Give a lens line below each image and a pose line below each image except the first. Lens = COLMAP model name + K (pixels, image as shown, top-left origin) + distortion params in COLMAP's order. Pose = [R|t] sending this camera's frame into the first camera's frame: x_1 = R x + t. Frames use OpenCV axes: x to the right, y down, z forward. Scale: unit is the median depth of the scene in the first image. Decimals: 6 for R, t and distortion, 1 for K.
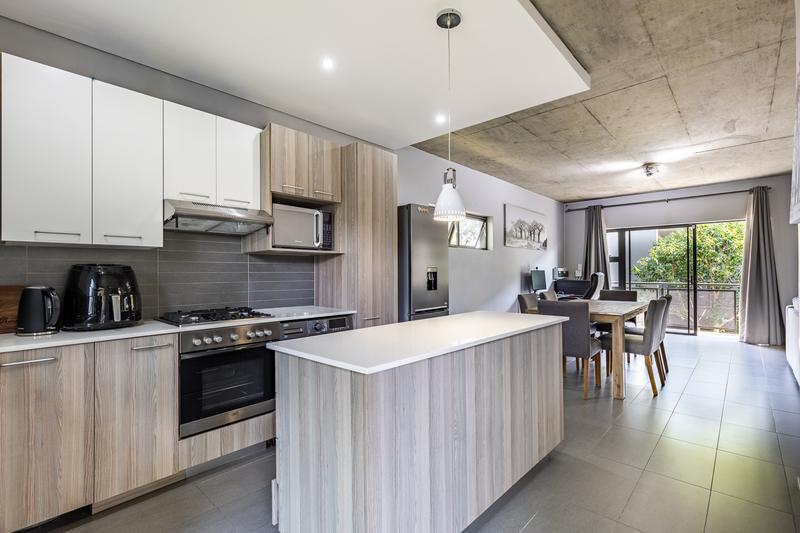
lens RADIAL K [[368.4, 0, 406.9], [0, 368.4, 269.6], [0, 0, 1]] dist [0.003421, -0.000899]
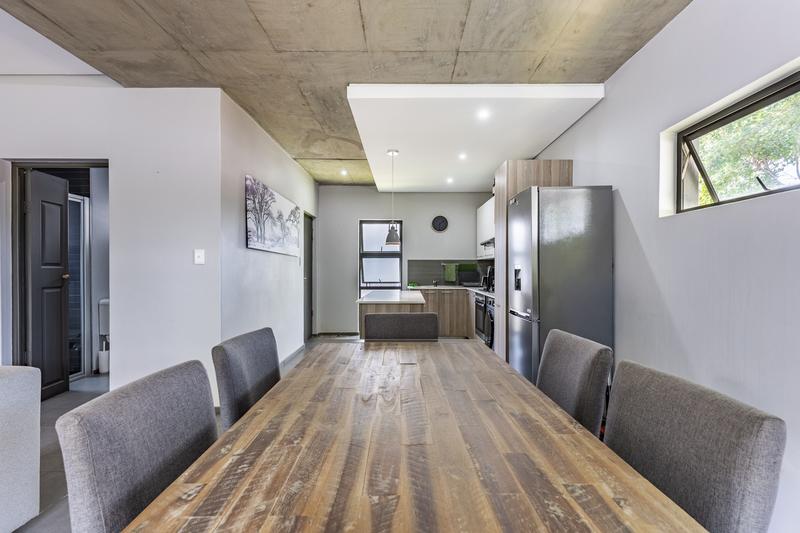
lens RADIAL K [[368.4, 0, 405.6], [0, 368.4, 270.2], [0, 0, 1]] dist [0.003421, -0.000899]
pose [[-0.737364, 0.010282, -0.675417, 0.675061], [0.010401, 0.999938, 0.003867, 0.002682], [0.675416, -0.004173, -0.737425, 1.167157]]
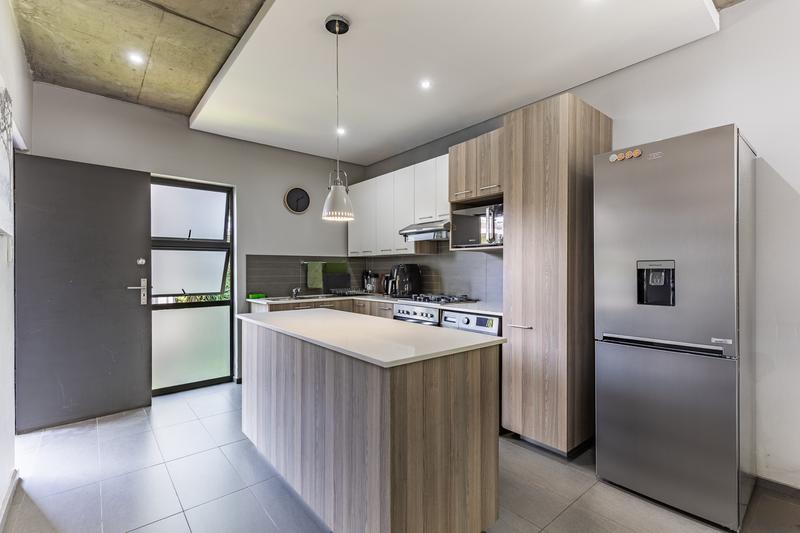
lens RADIAL K [[368.4, 0, 401.6], [0, 368.4, 275.1], [0, 0, 1]] dist [0.003421, -0.000899]
pose [[-0.132895, 0.021307, -0.990901, 0.496397], [0.009891, 0.999748, 0.020171, 0.001368], [0.991081, -0.007120, -0.133072, 0.576953]]
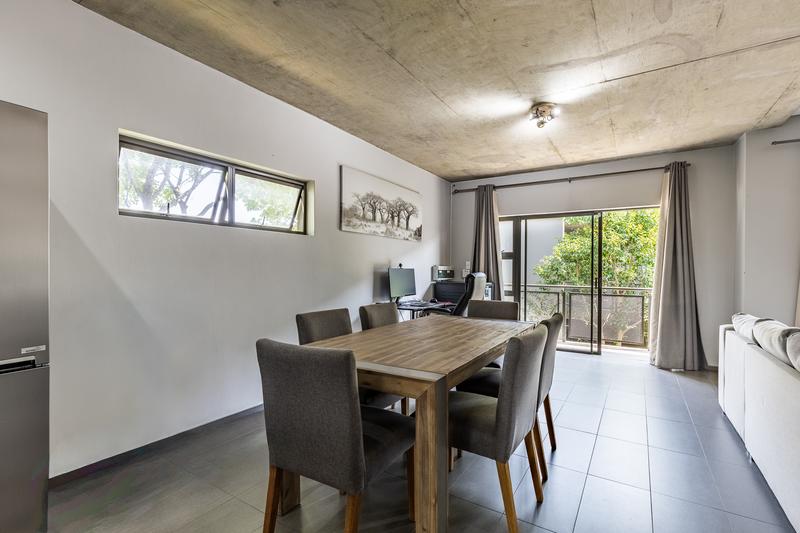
lens RADIAL K [[368.4, 0, 407.6], [0, 368.4, 270.8], [0, 0, 1]] dist [0.003421, -0.000899]
pose [[0.983266, 0.011111, 0.181835, 0.357764], [-0.012790, 0.999886, 0.008062, 0.000723], [-0.181725, -0.010252, 0.983296, 0.461000]]
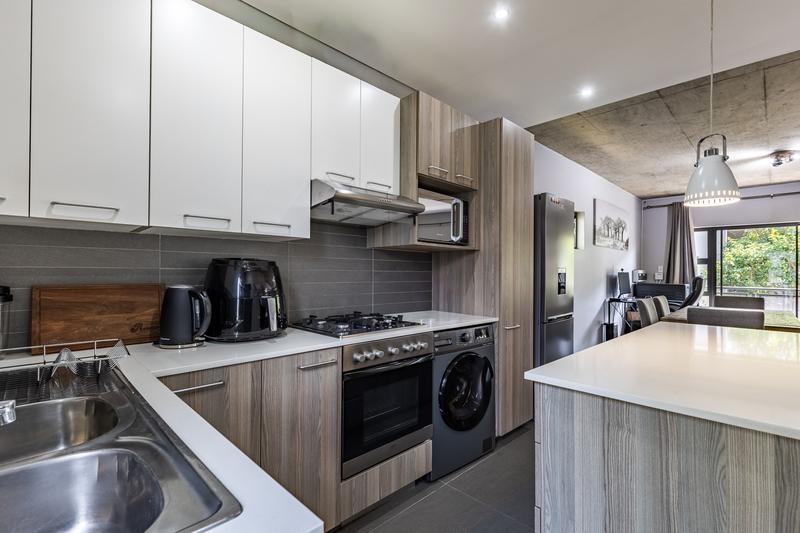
lens RADIAL K [[368.4, 0, 406.5], [0, 368.4, 268.6], [0, 0, 1]] dist [0.003421, -0.000899]
pose [[0.998759, 0.012889, -0.048103, -0.202435], [-0.012973, 0.999915, -0.001437, 0.002006], [0.048081, 0.002059, 0.998841, 0.098882]]
